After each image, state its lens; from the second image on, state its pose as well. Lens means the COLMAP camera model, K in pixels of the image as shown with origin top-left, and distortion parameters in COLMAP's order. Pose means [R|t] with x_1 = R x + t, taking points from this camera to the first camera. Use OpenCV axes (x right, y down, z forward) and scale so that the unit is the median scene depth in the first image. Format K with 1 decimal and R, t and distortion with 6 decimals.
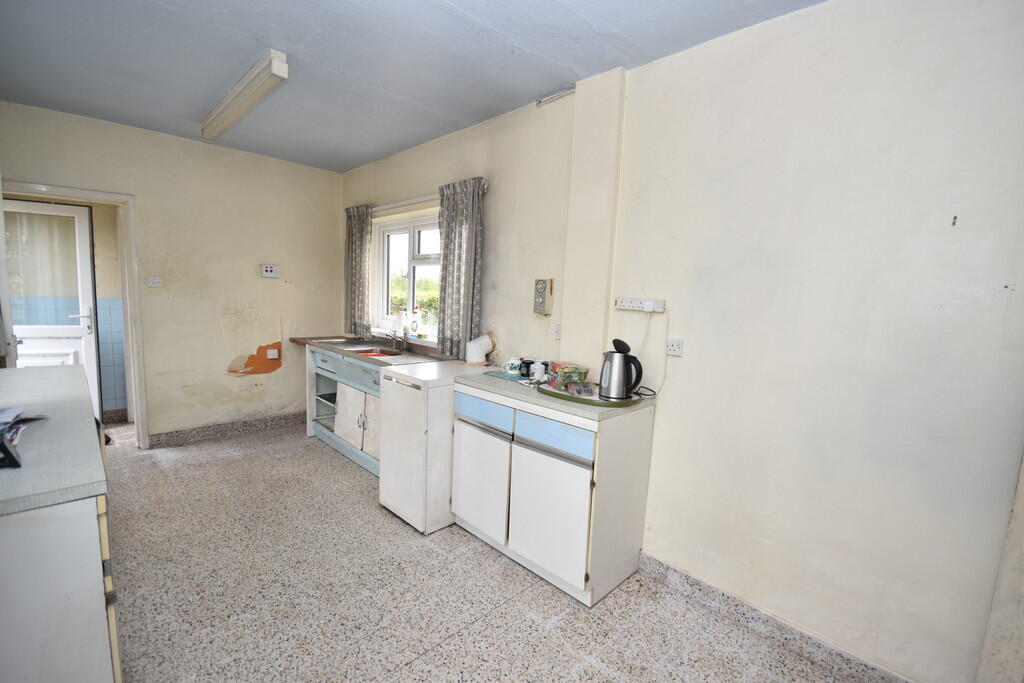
lens RADIAL K [[444.8, 0, 512.0], [0, 444.8, 341.5], [0, 0, 1]] dist [0.000270, -0.007116]
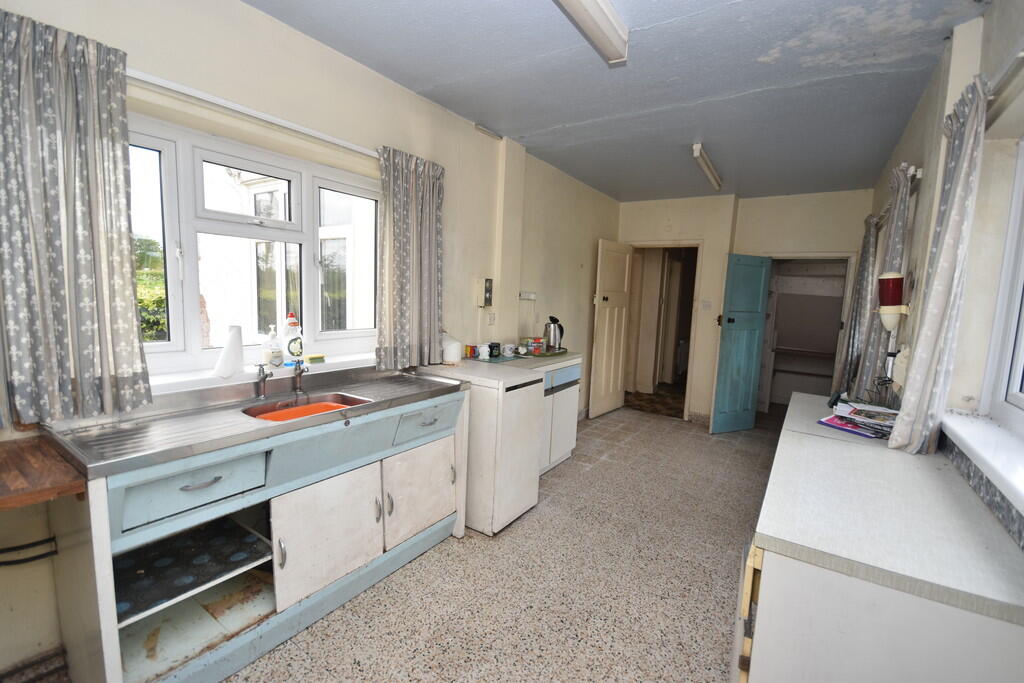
lens RADIAL K [[444.8, 0, 512.0], [0, 444.8, 341.5], [0, 0, 1]] dist [0.000270, -0.007116]
pose [[-0.184959, -0.162229, 0.969264, -1.461033], [0.059857, 0.982590, 0.175882, -0.224557], [-0.980922, 0.090548, -0.172028, 1.438330]]
